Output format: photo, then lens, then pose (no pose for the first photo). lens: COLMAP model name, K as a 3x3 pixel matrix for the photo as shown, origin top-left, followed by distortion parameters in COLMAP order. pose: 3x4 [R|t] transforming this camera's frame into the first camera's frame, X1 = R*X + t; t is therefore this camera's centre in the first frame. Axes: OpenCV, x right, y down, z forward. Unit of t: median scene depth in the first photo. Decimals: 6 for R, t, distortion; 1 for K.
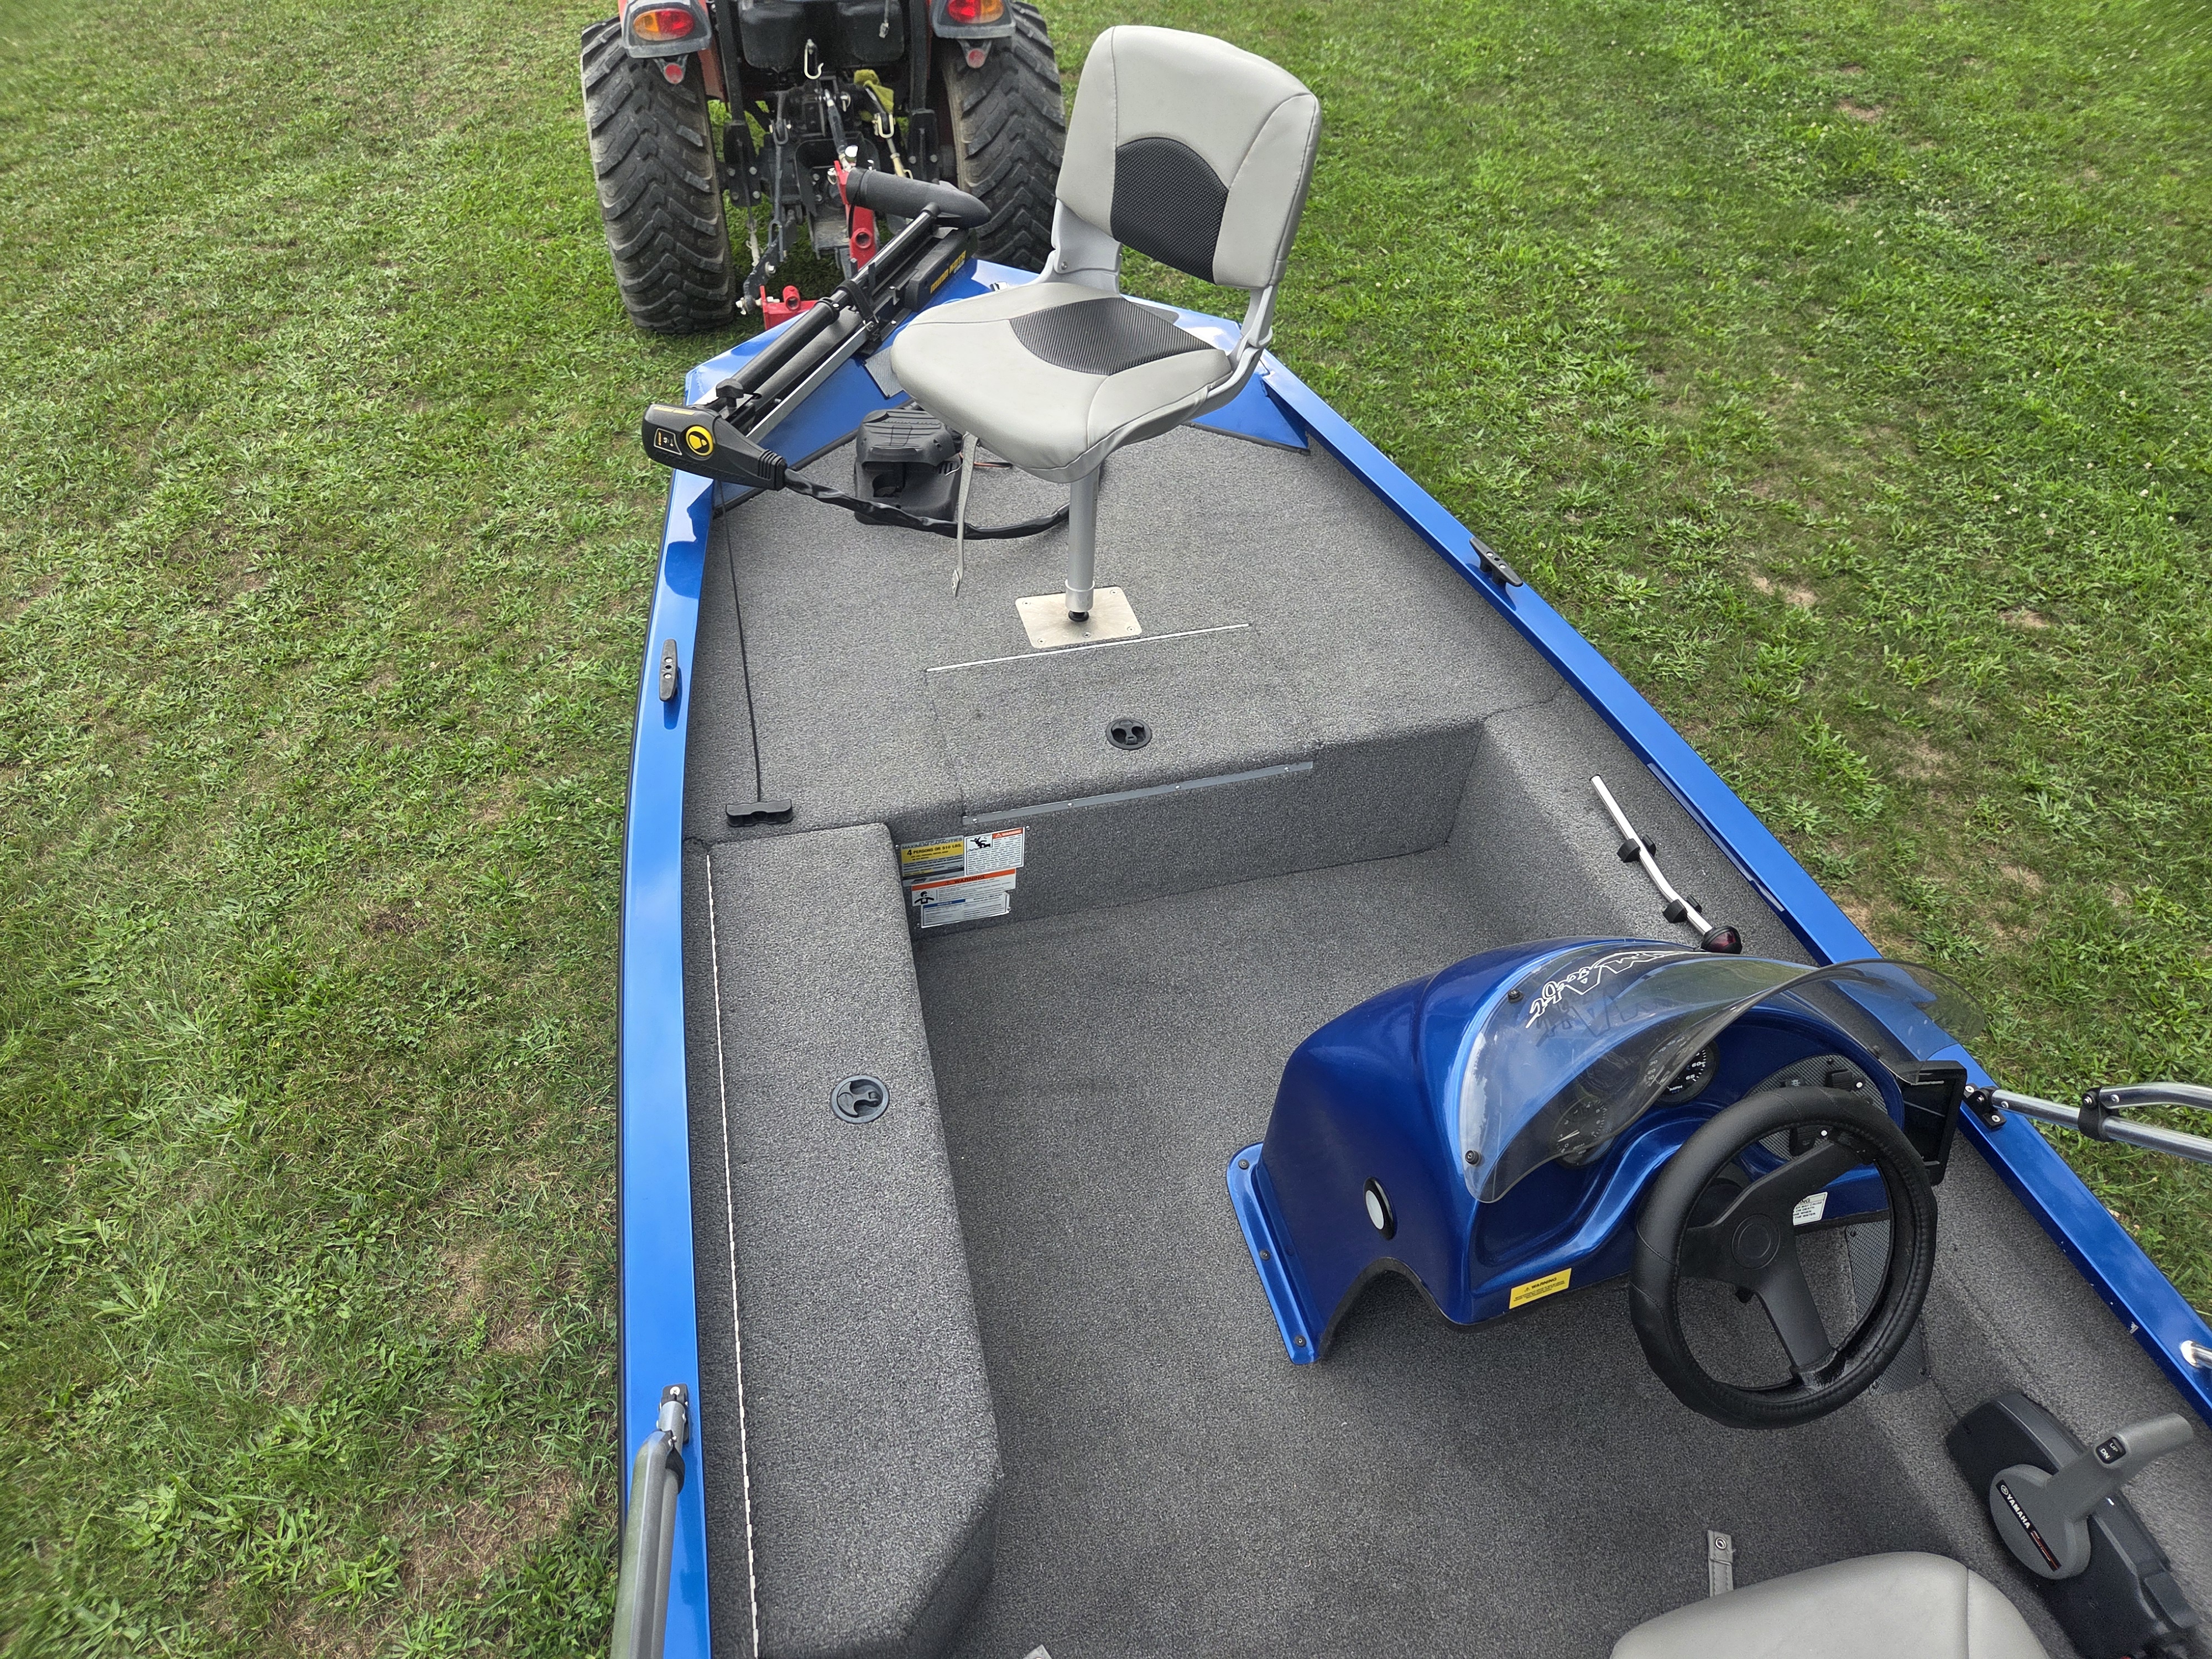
lens RADIAL K [[1486.8, 0, 1096.8], [0, 1486.8, 830.6], [0, 0, 1]] dist [0.072297, -0.065469]
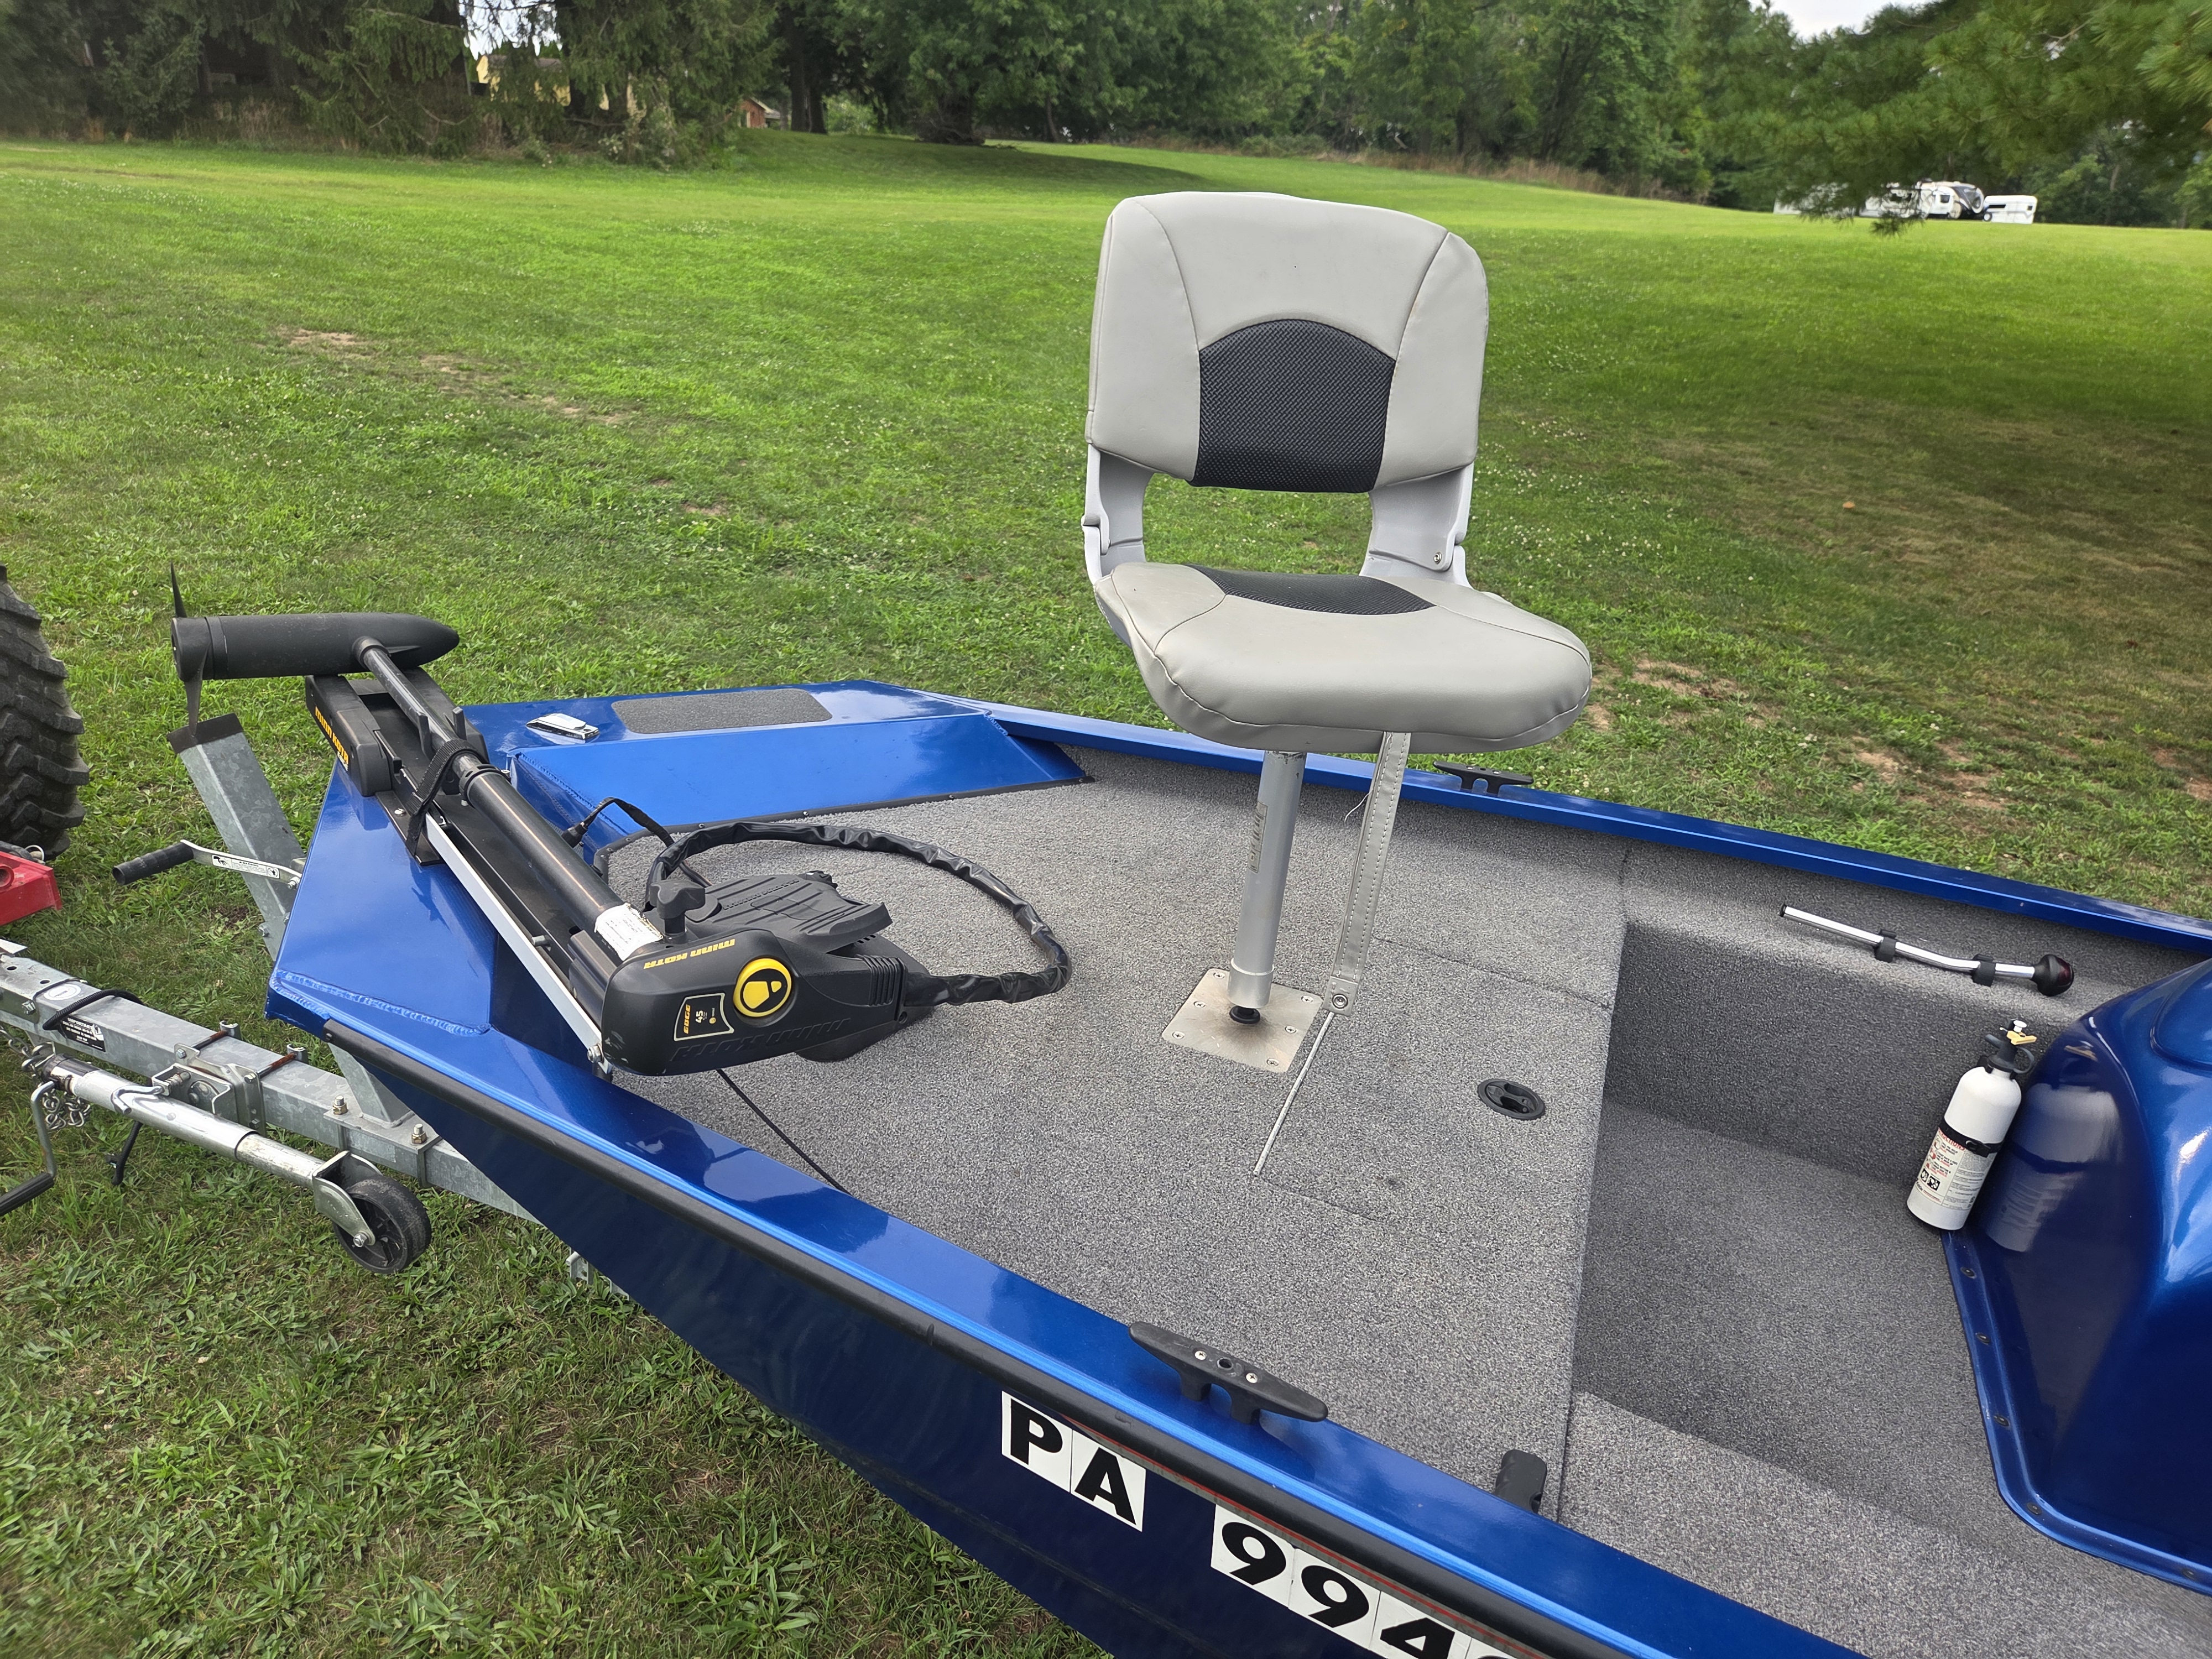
lens RADIAL K [[1484.5, 0, 1100.9], [0, 1484.5, 857.9], [0, 0, 1]] dist [0.062098, -0.056353]
pose [[0.602330, -0.319313, 0.731599, -0.539225], [0.505129, 0.862136, -0.039589, -0.220700], [-0.618096, 0.393397, 0.680585, 0.581727]]
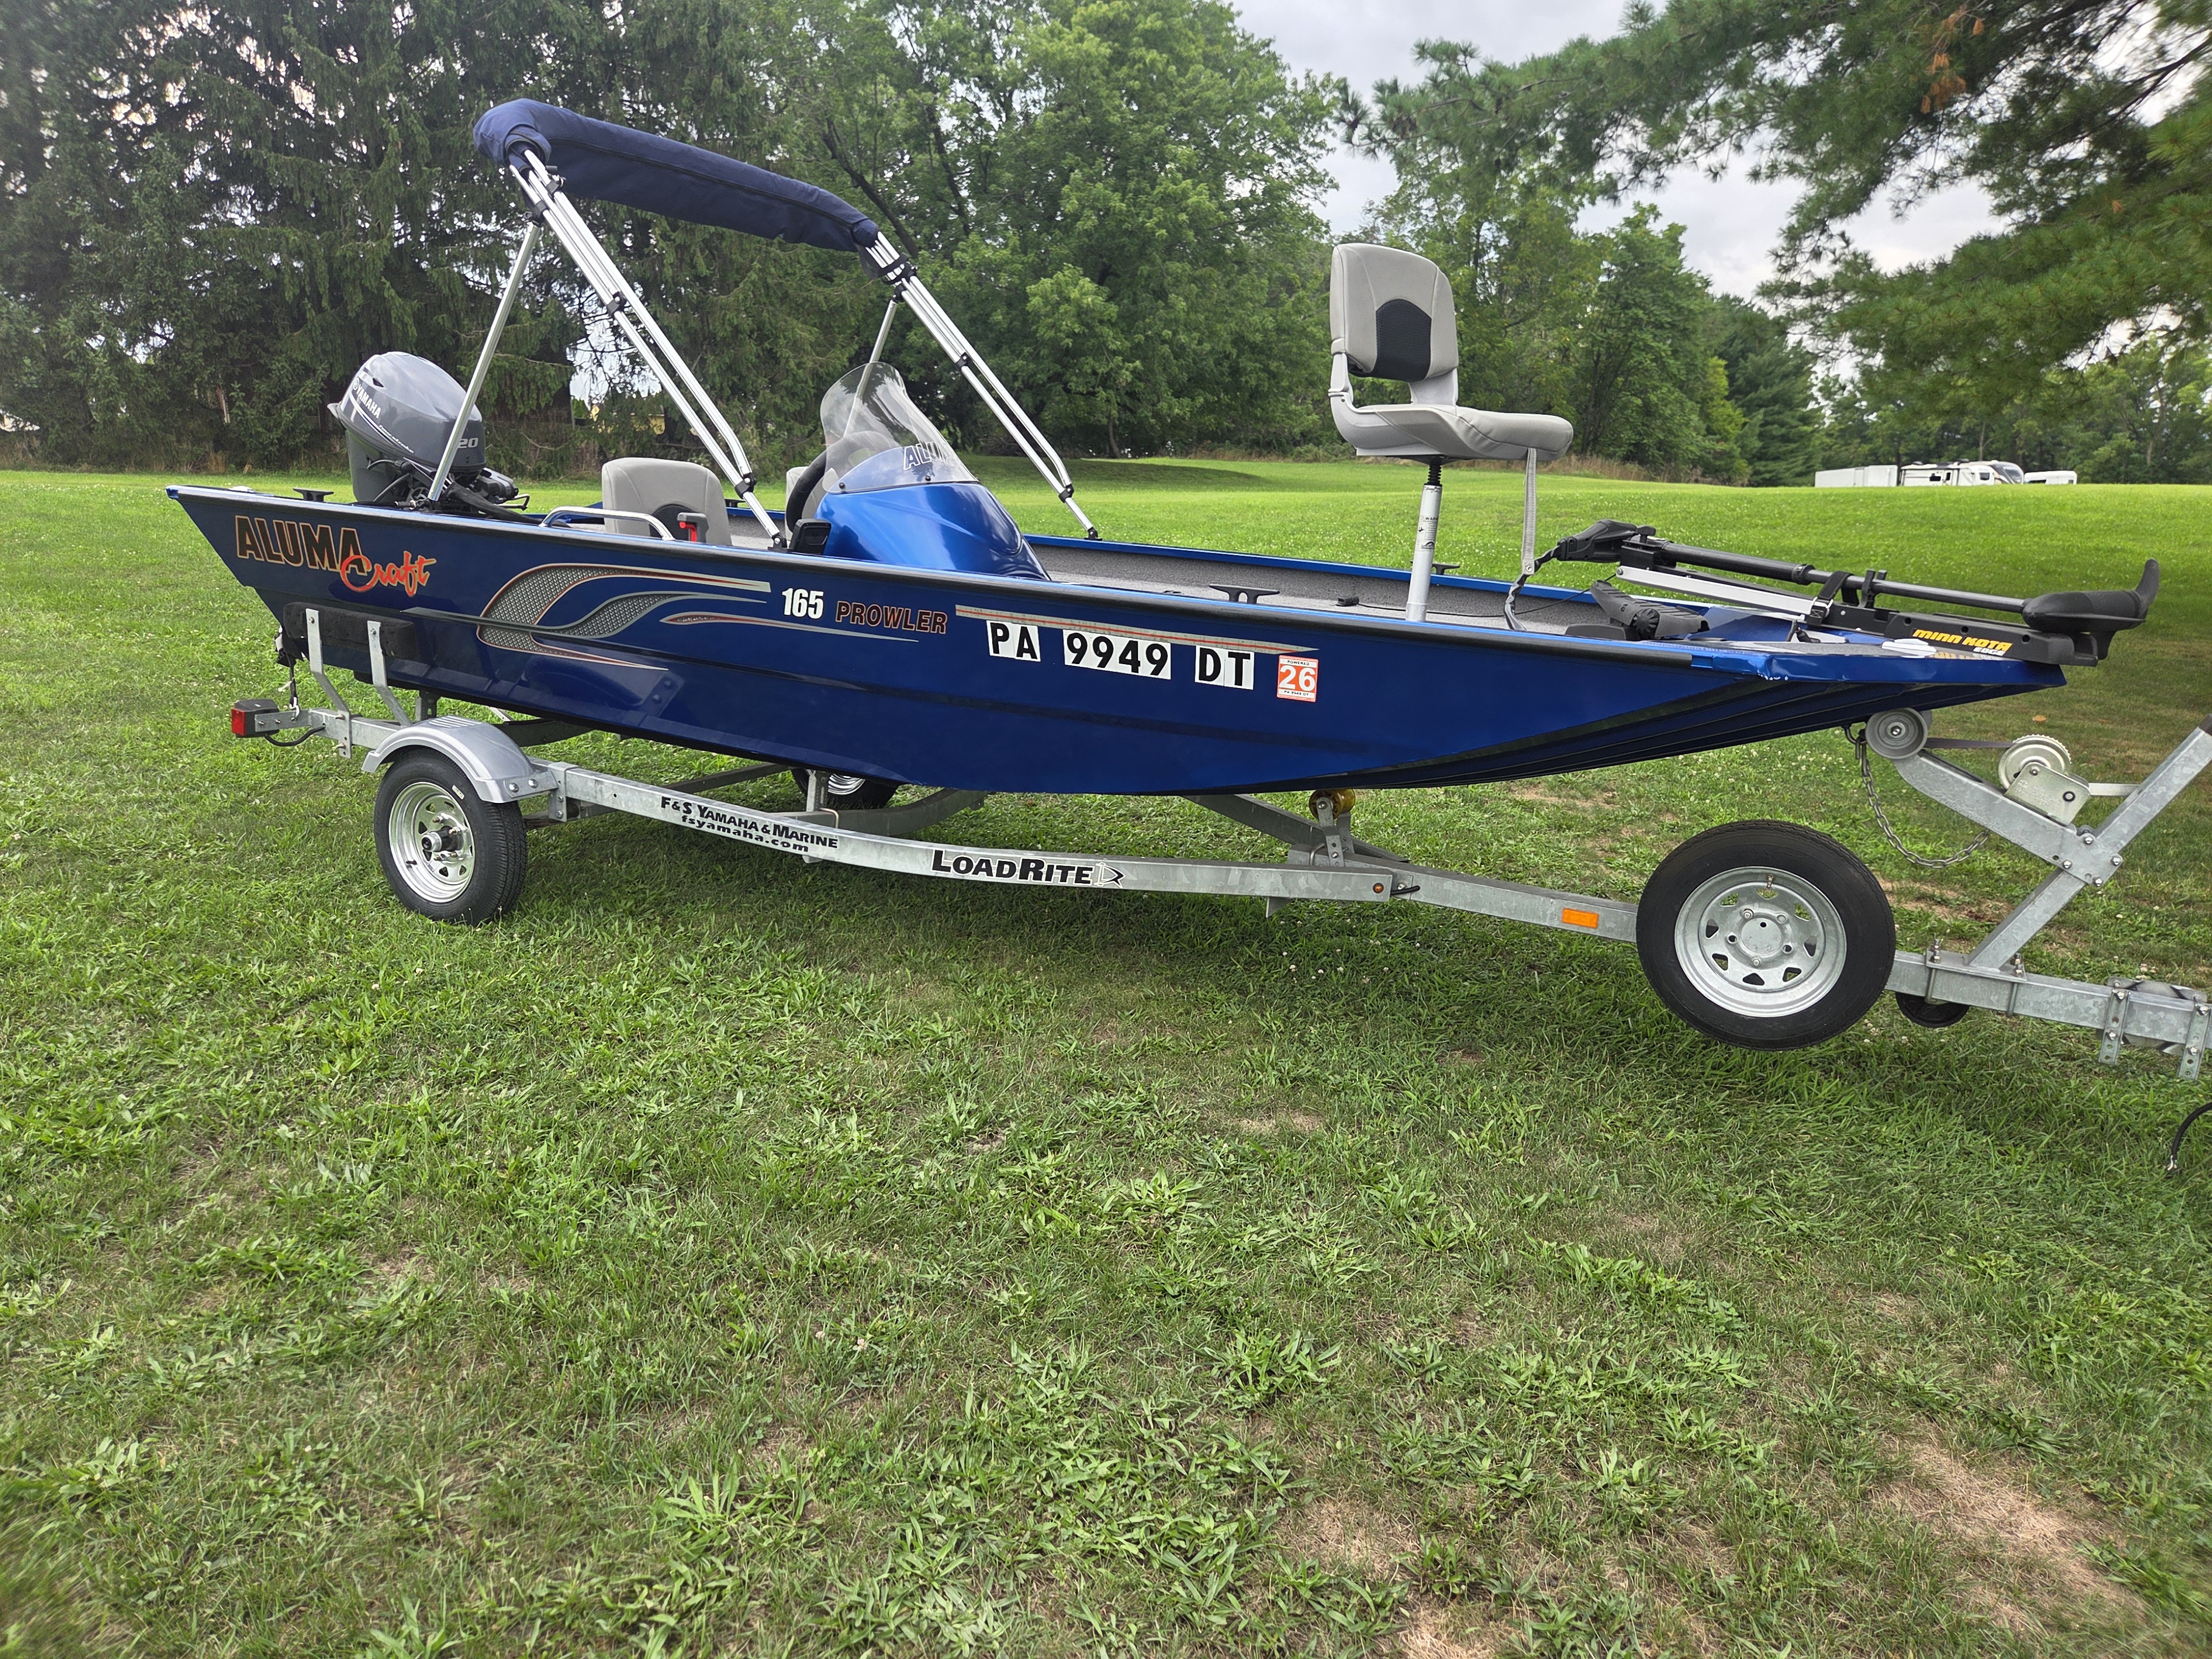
lens RADIAL K [[1486.8, 0, 1096.8], [0, 1486.8, 830.6], [0, 0, 1]] dist [0.072297, -0.065469]
pose [[0.634561, -0.179745, 0.751680, -0.194240], [0.516562, 0.822073, -0.239499, -0.258186], [-0.574887, 0.540266, 0.614505, 0.940826]]
